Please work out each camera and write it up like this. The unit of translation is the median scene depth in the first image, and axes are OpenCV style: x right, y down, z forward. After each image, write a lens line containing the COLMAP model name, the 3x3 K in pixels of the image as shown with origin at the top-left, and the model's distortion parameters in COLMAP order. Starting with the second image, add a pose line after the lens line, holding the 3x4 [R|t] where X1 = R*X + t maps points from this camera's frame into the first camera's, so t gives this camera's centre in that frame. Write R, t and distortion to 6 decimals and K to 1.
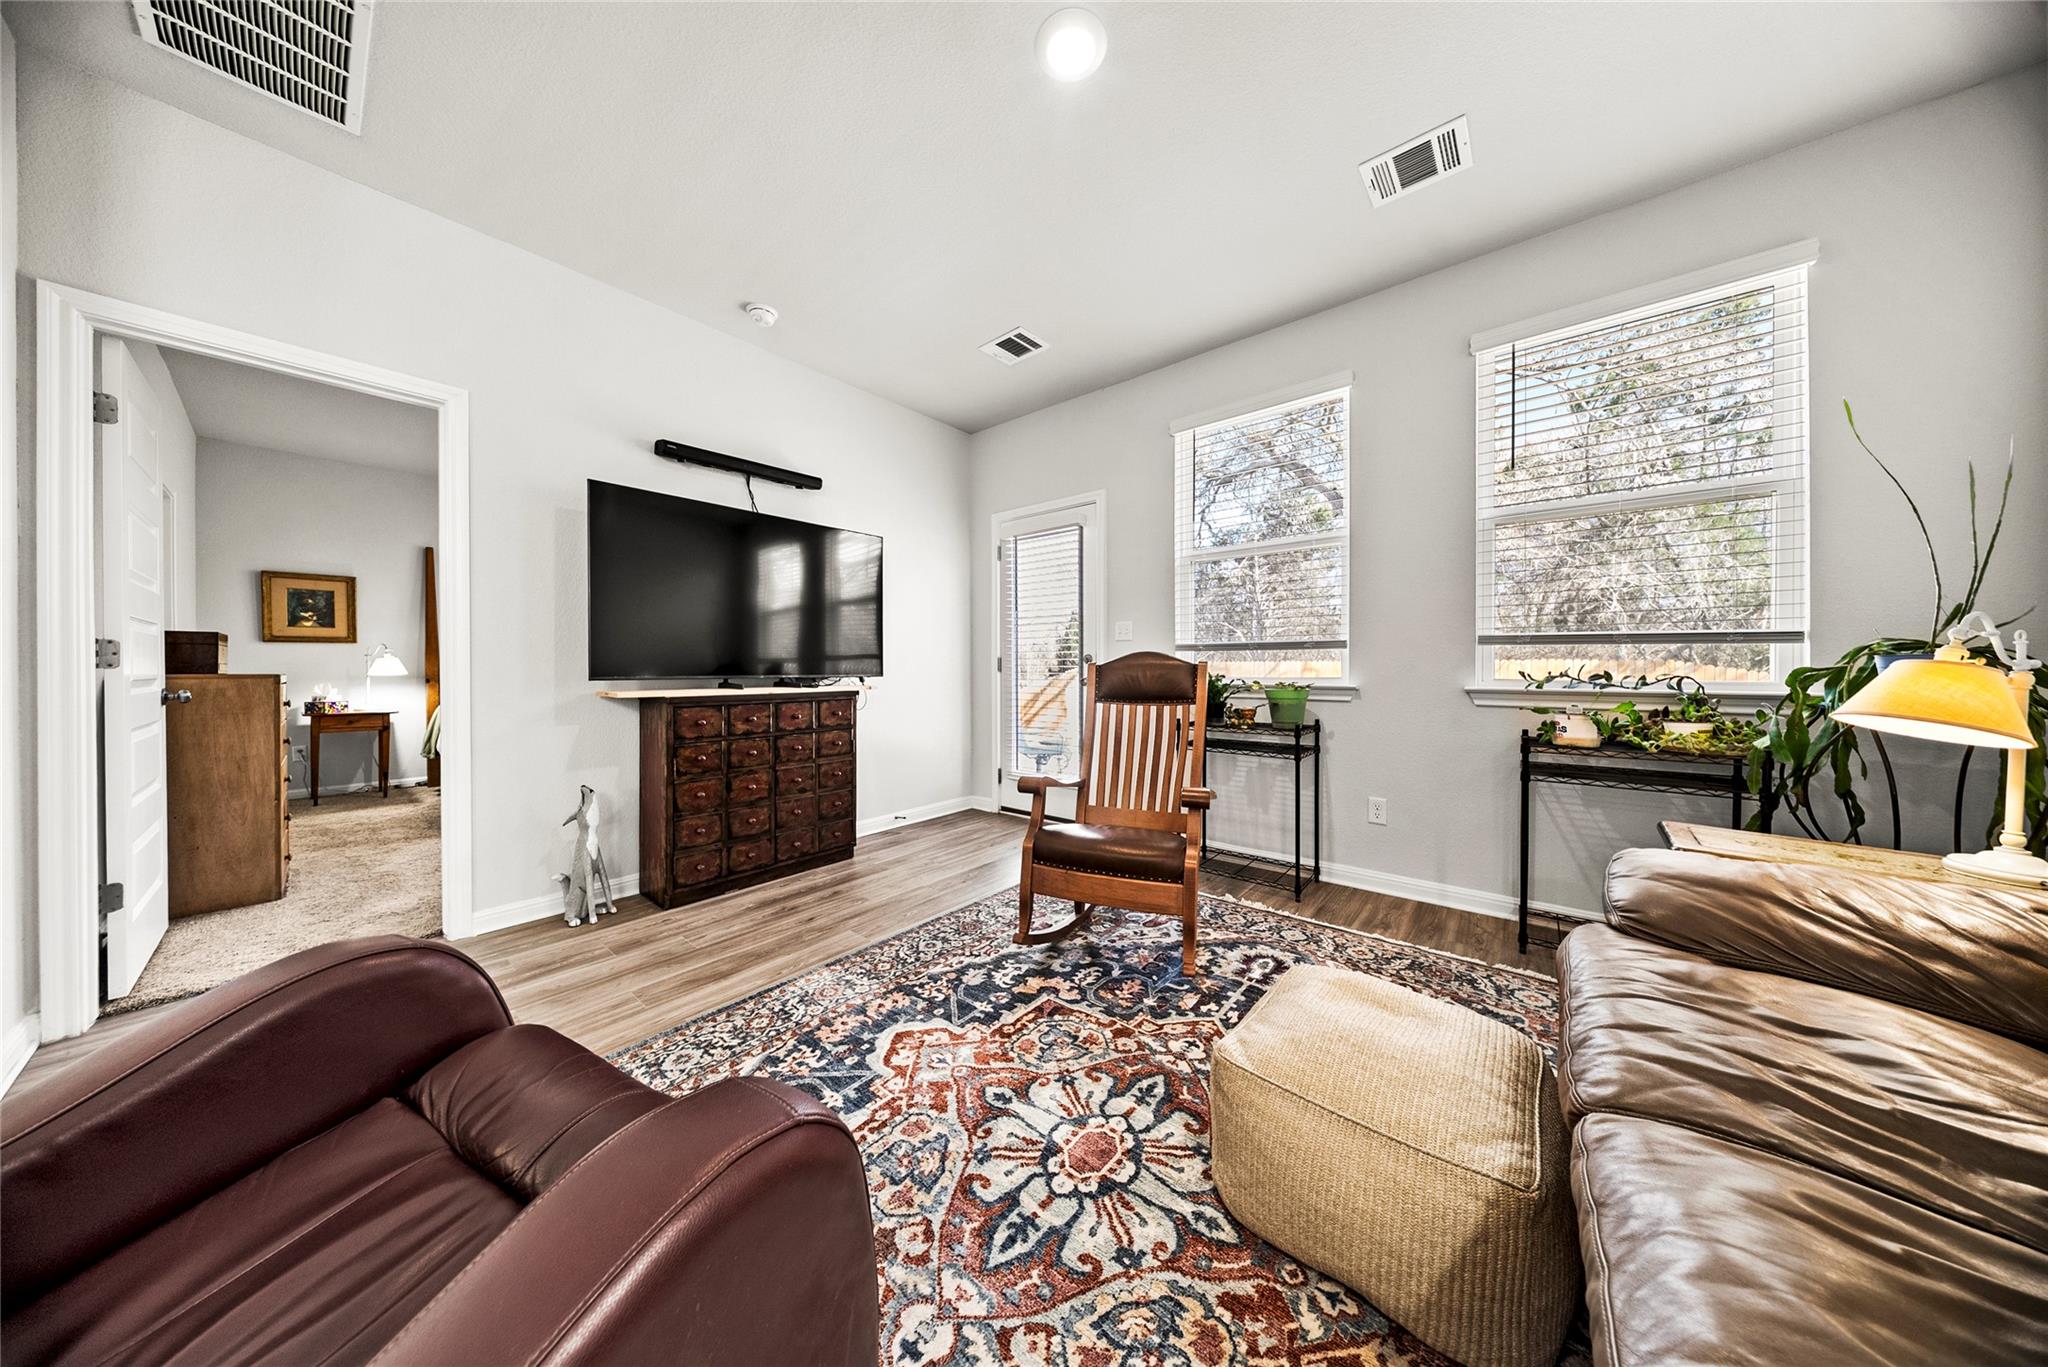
lens RADIAL K [[607.8, 0, 1017.4], [0, 607.8, 679.2], [0, 0, 1]] dist [0.001706, -0.001338]
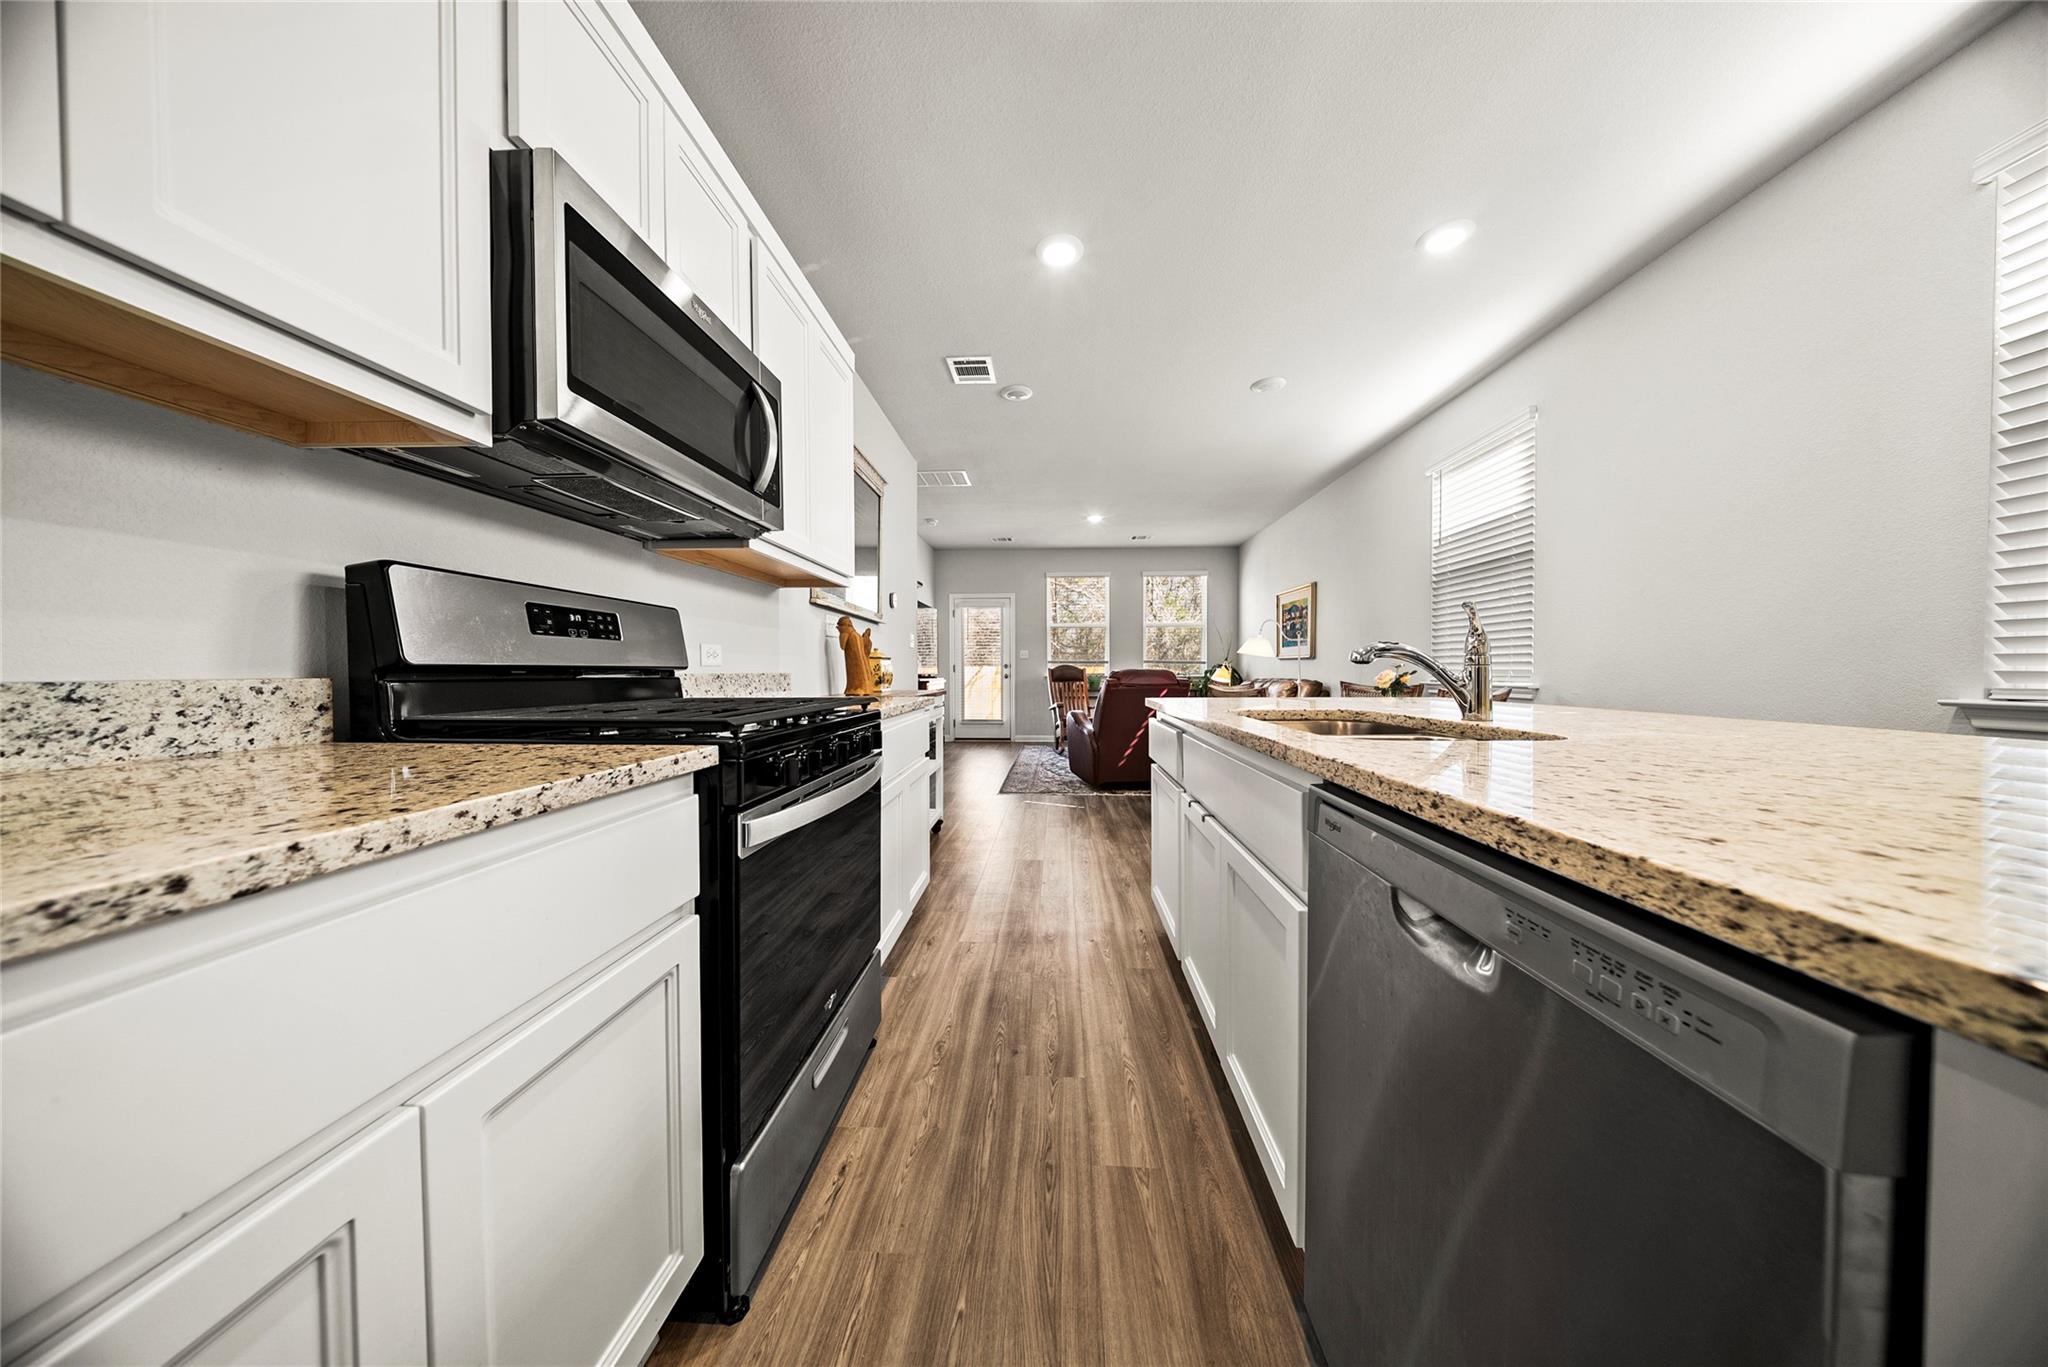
lens RADIAL K [[607.8, 0, 1023.4], [0, 607.8, 679.8], [0, 0, 1]] dist [0.001706, -0.001338]
pose [[0.797090, -0.009871, 0.603779, -2.688226], [0.013657, 0.999905, -0.001681, 0.047315], [-0.603705, 0.009586, 0.797150, -1.904272]]
